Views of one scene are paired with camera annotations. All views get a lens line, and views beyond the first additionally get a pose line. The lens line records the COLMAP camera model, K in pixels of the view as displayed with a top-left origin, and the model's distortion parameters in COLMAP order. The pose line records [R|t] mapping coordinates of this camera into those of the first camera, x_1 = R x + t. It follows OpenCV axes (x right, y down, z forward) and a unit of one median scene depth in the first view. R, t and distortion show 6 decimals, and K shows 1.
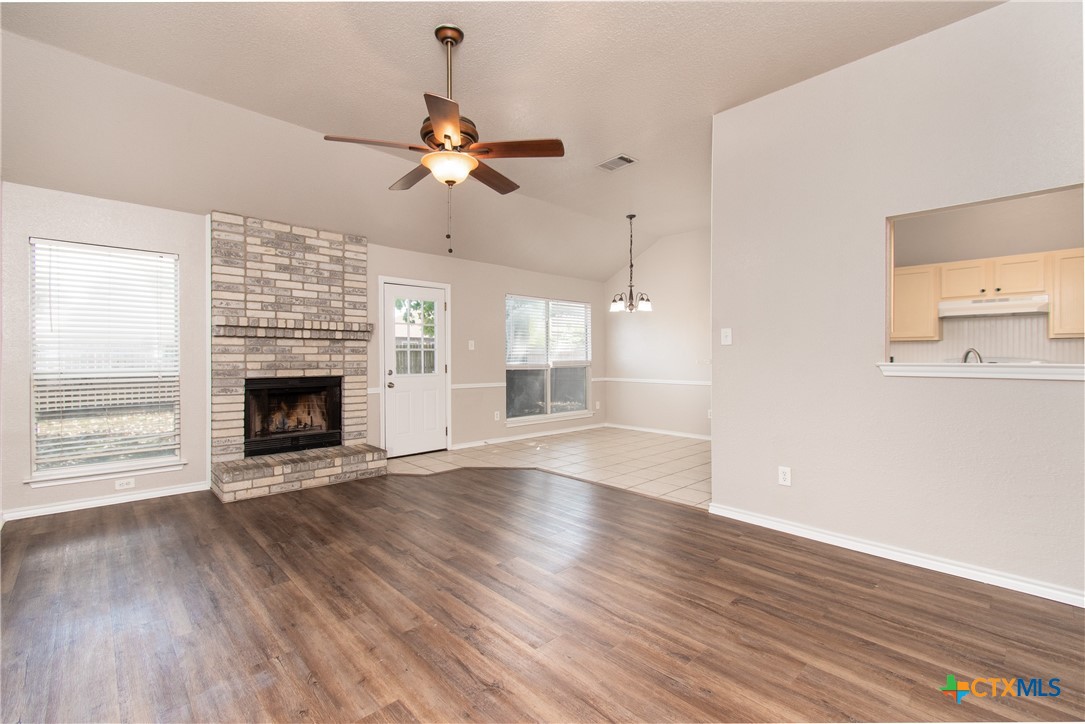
lens RADIAL K [[479.6, 0, 548.0], [0, 479.6, 357.4], [0, 0, 1]] dist [0.004473, -0.001317]
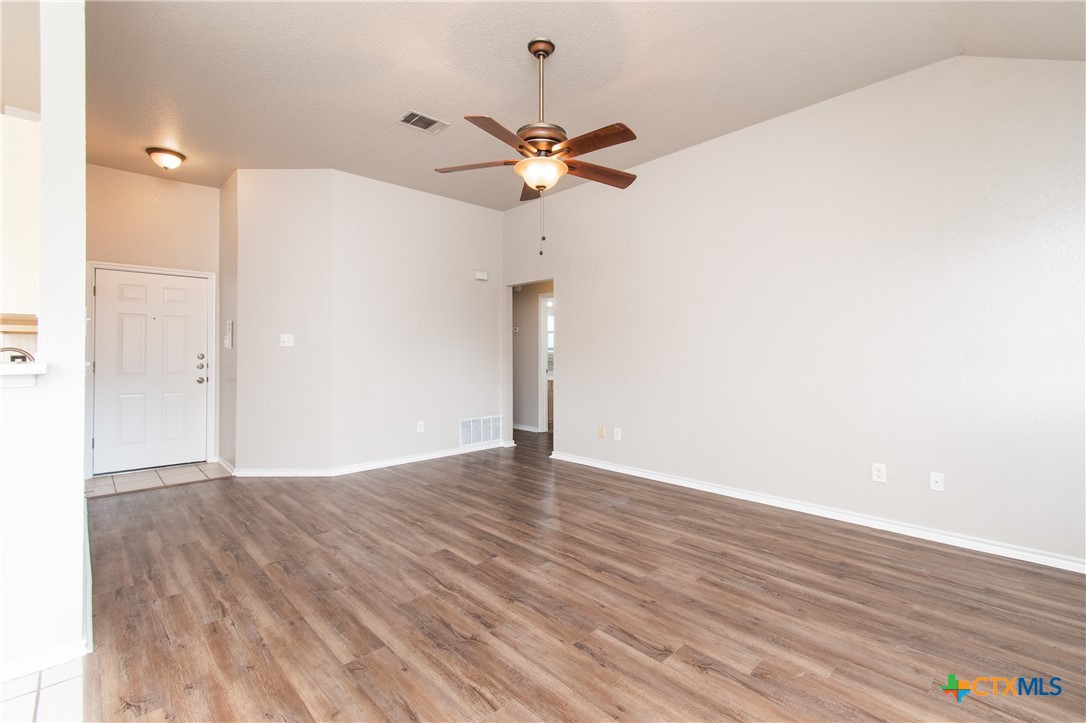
lens RADIAL K [[480.0, 0, 548.0], [0, 480.0, 353.7], [0, 0, 1]] dist [0.004473, -0.001317]
pose [[-0.999995, 0.001453, -0.002963, -0.127735], [0.001445, 0.999996, 0.002622, -0.003778], [0.002966, 0.002618, -0.999992, 1.217069]]
